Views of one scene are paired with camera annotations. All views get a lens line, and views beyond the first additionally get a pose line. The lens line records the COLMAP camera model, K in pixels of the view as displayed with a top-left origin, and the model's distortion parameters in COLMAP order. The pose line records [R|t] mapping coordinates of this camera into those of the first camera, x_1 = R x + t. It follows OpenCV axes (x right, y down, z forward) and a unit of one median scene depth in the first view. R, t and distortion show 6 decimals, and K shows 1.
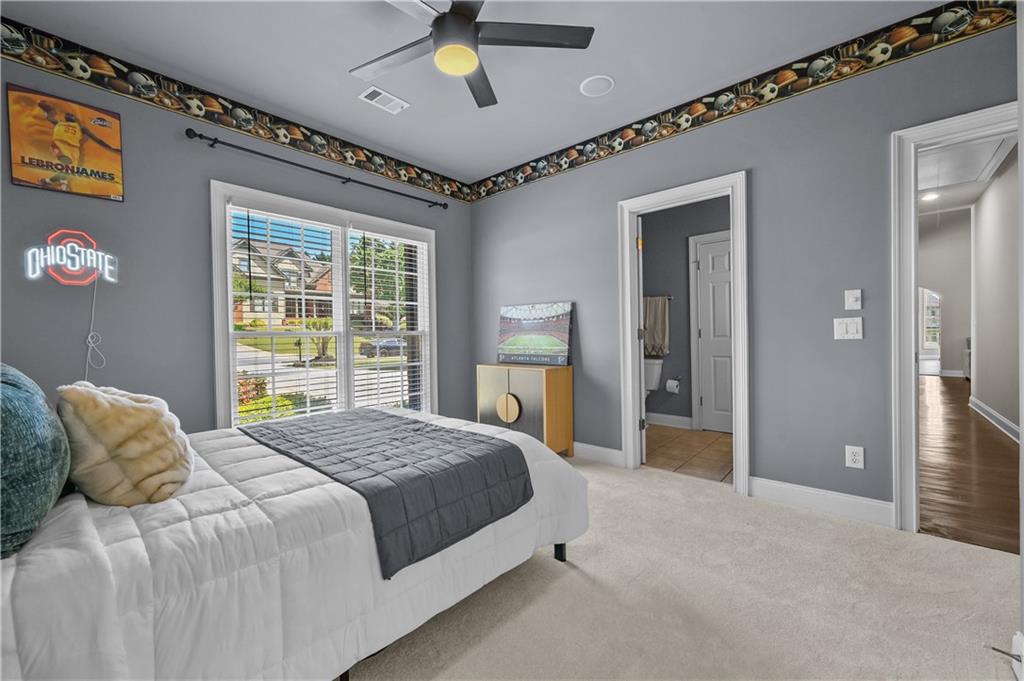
lens RADIAL K [[408.6, 0, 518.4], [0, 408.6, 331.5], [0, 0, 1]] dist [0.001442, 0.000075]
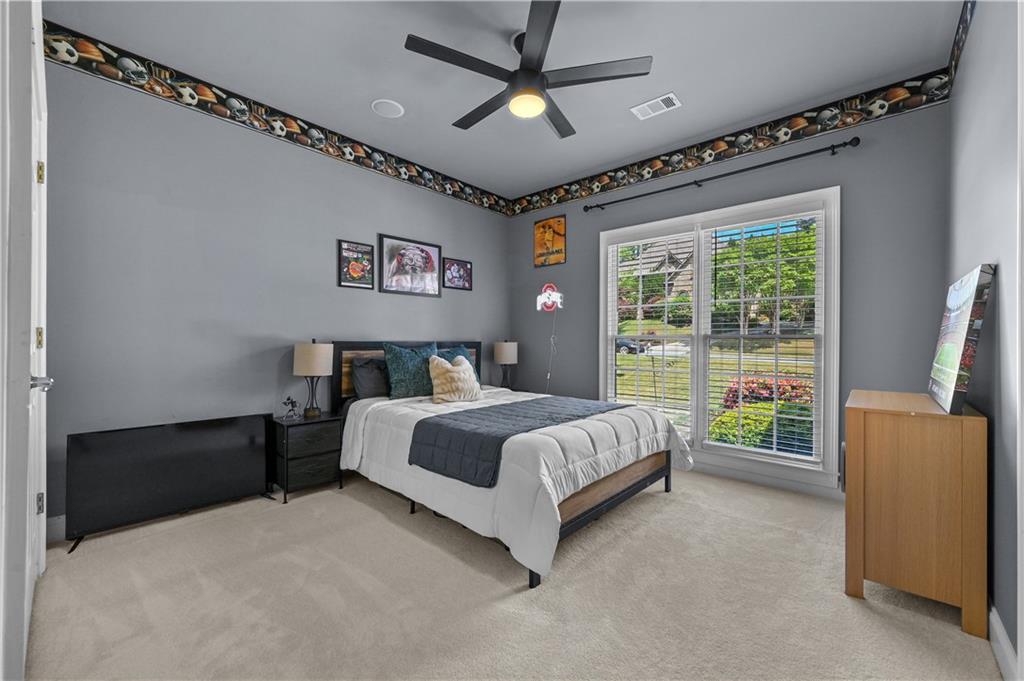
lens RADIAL K [[408.6, 0, 518.4], [0, 408.6, 344.5], [0, 0, 1]] dist [0.001442, 0.000075]
pose [[-0.009117, 0.010016, -0.999908, 0.827898], [-0.009863, 0.999900, 0.010106, 0.024615], [0.999910, 0.009955, -0.009017, 0.817740]]
